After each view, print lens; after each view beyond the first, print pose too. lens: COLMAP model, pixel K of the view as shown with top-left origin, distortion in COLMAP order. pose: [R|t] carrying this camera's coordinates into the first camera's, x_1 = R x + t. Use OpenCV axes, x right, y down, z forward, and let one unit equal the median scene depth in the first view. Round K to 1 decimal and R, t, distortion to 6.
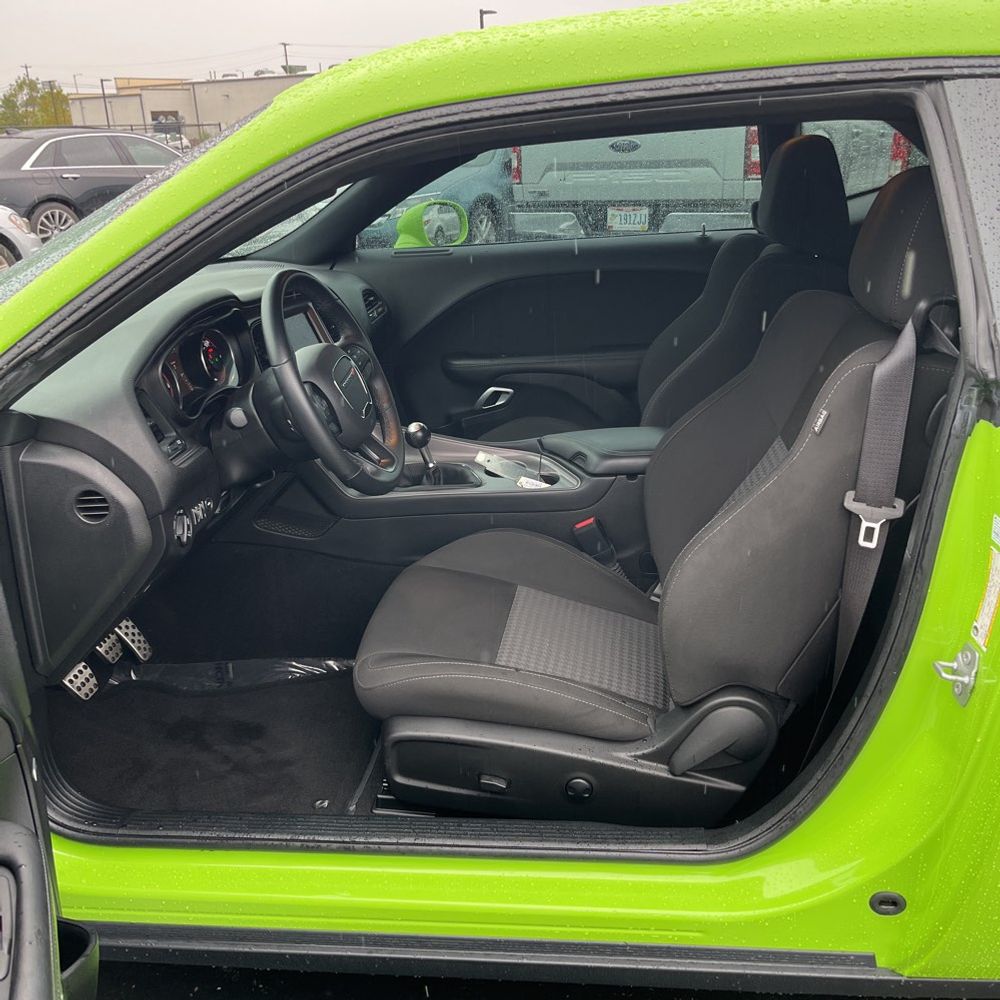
lens RADIAL K [[1012.3, 0, 514.7], [0, 1012.3, 498.3], [0, 0, 1]] dist [0.082506, -0.119803]
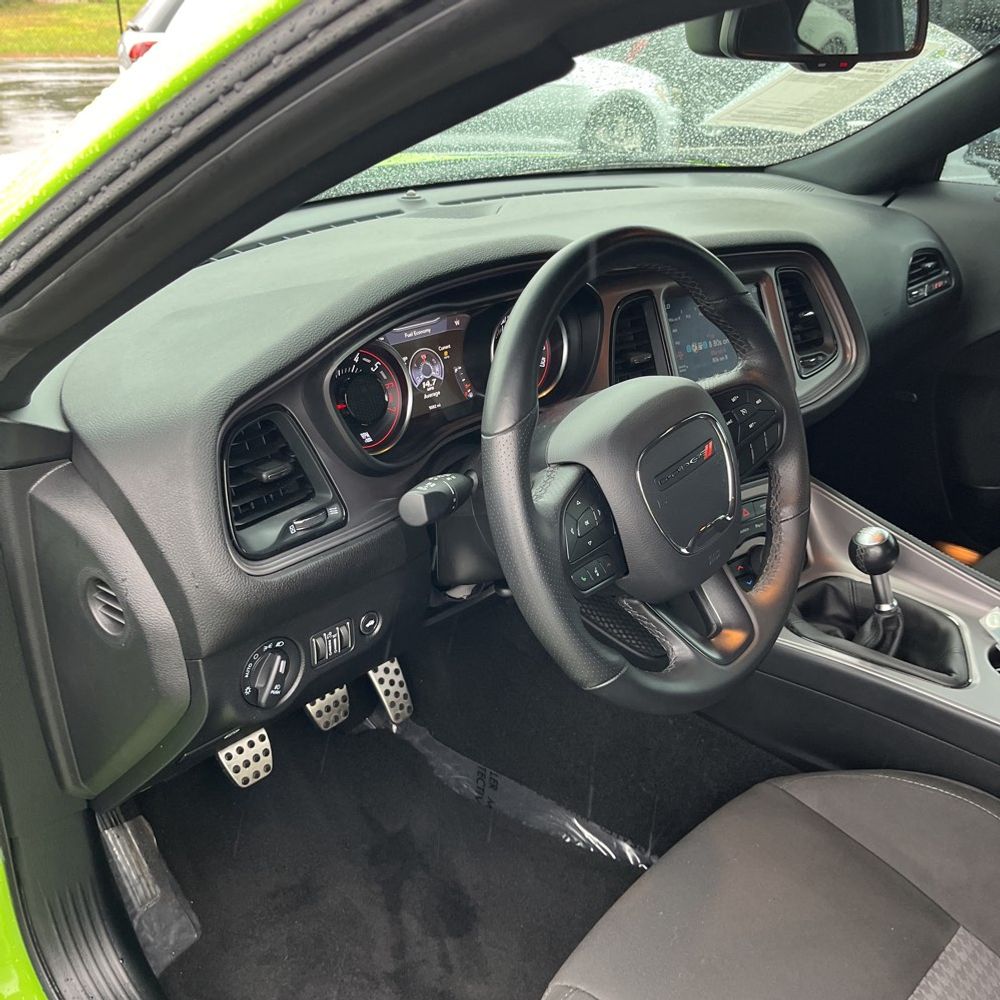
lens RADIAL K [[1048.1, 0, 485.4], [0, 1048.1, 483.9], [0, 0, 1]] dist [0.018749, -0.013569]
pose [[0.800553, 0.299264, -0.519188, 0.020908], [-0.255926, 0.954133, 0.155348, -0.150707], [0.541864, 0.008509, 0.840423, 0.486023]]
